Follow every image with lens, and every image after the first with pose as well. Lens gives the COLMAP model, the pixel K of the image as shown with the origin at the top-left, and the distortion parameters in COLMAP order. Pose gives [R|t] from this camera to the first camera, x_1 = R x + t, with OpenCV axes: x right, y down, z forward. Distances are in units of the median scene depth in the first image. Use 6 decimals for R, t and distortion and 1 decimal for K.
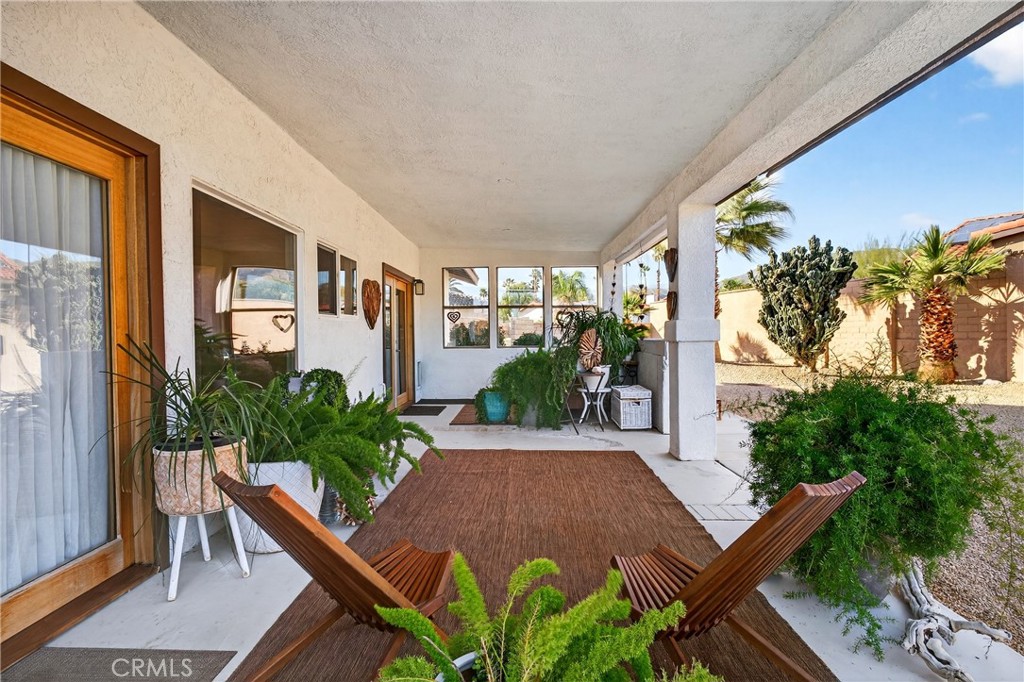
lens RADIAL K [[520.1, 0, 512.0], [0, 520.1, 341.0], [0, 0, 1]] dist [-0.002355, 0.000288]
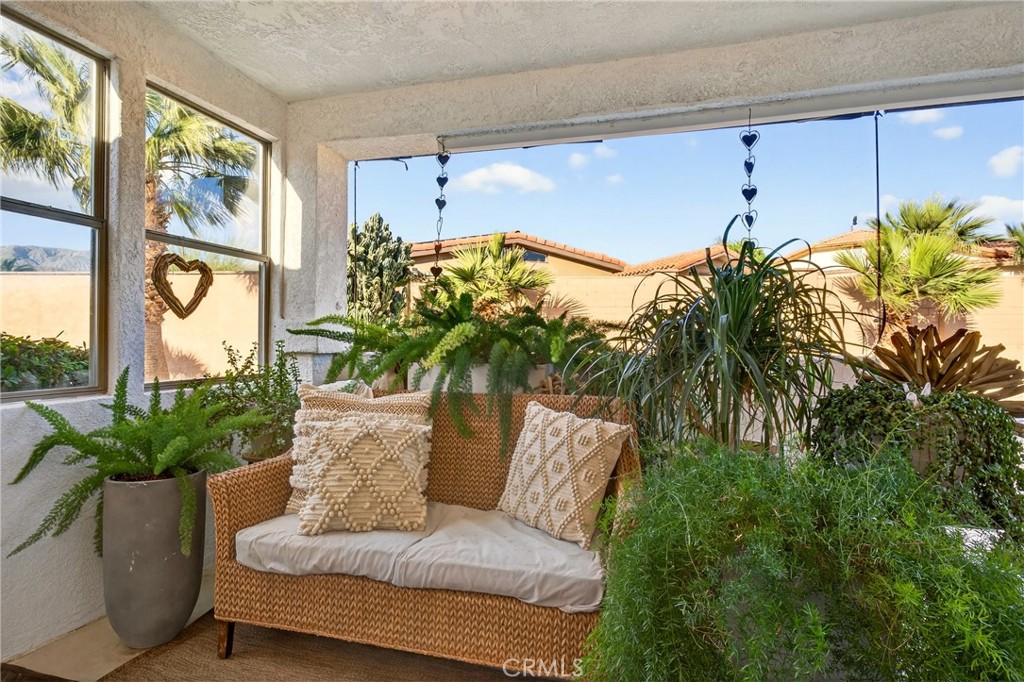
lens RADIAL K [[520.1, 0, 512.0], [0, 520.1, 341.0], [0, 0, 1]] dist [-0.002355, 0.000288]
pose [[0.280071, 0.011310, 0.959913, -0.115445], [-0.002393, 0.999936, -0.011084, -0.009024], [-0.959976, 0.000807, 0.280080, 0.750643]]
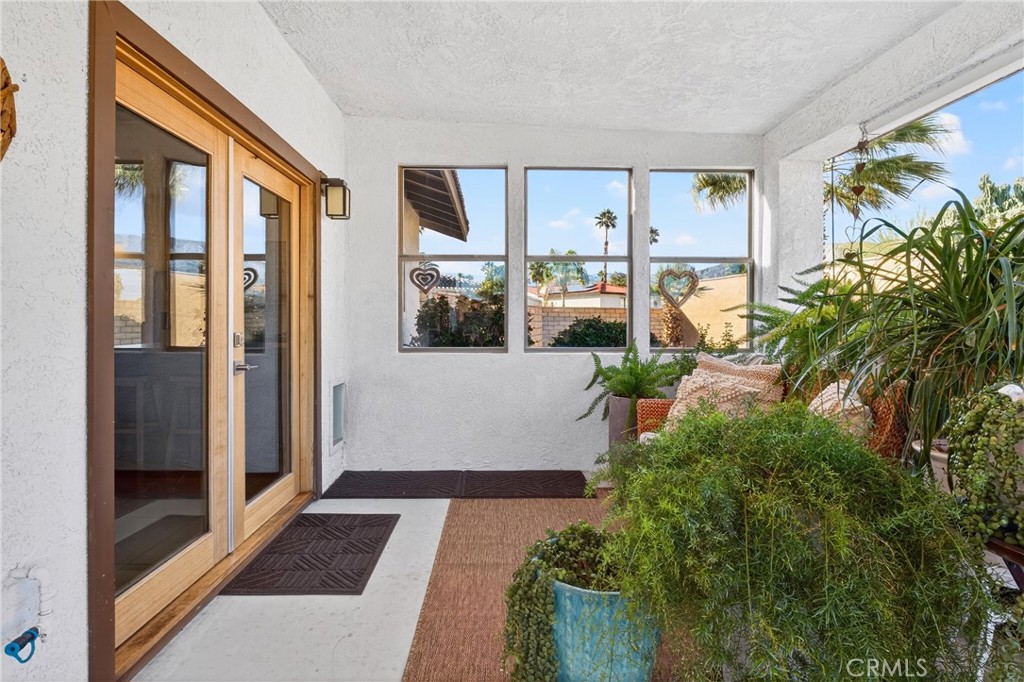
lens RADIAL K [[520.1, 0, 512.0], [0, 520.1, 341.0], [0, 0, 1]] dist [-0.002355, 0.000288]
pose [[0.998881, 0.010294, 0.046151, -0.059274], [-0.011330, 0.999688, 0.022239, -0.005288], [-0.045908, -0.022737, 0.998687, 0.567580]]
